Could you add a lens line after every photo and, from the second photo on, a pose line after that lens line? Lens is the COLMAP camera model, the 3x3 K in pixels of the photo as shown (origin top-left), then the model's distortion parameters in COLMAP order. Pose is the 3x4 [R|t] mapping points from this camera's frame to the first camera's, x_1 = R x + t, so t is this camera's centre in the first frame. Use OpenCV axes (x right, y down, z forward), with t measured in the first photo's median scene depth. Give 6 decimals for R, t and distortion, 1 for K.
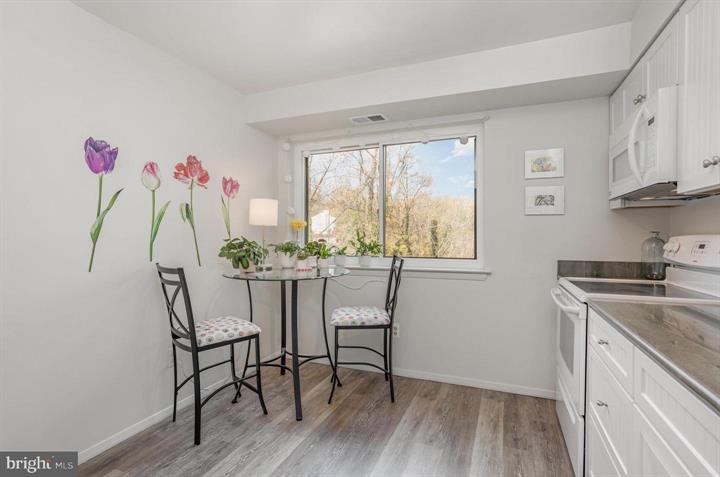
lens RADIAL K [[352.3, 0, 360.0], [0, 352.3, 238.5], [0, 0, 1]] dist [-0.048841, 0.027145]
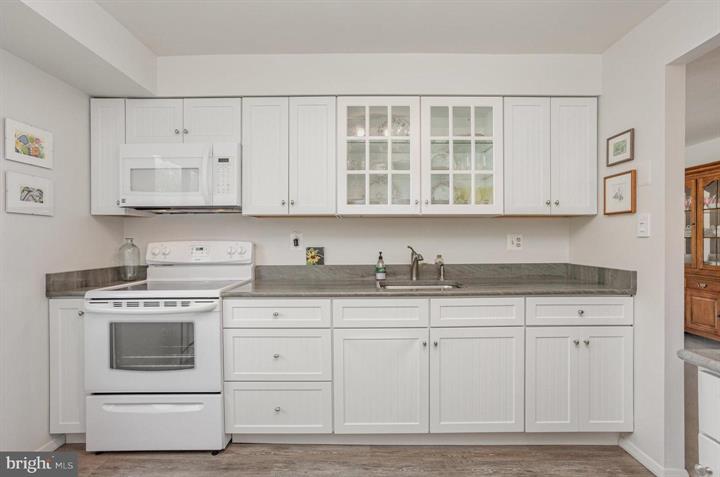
lens RADIAL K [[352.5, 0, 366.8], [0, 352.5, 235.4], [0, 0, 1]] dist [-0.001129, 0.000062]
pose [[-0.387025, 0.013214, 0.921974, -0.436838], [0.014055, 0.999866, -0.008430, -0.007616], [-0.921962, 0.009695, -0.387159, 0.643490]]
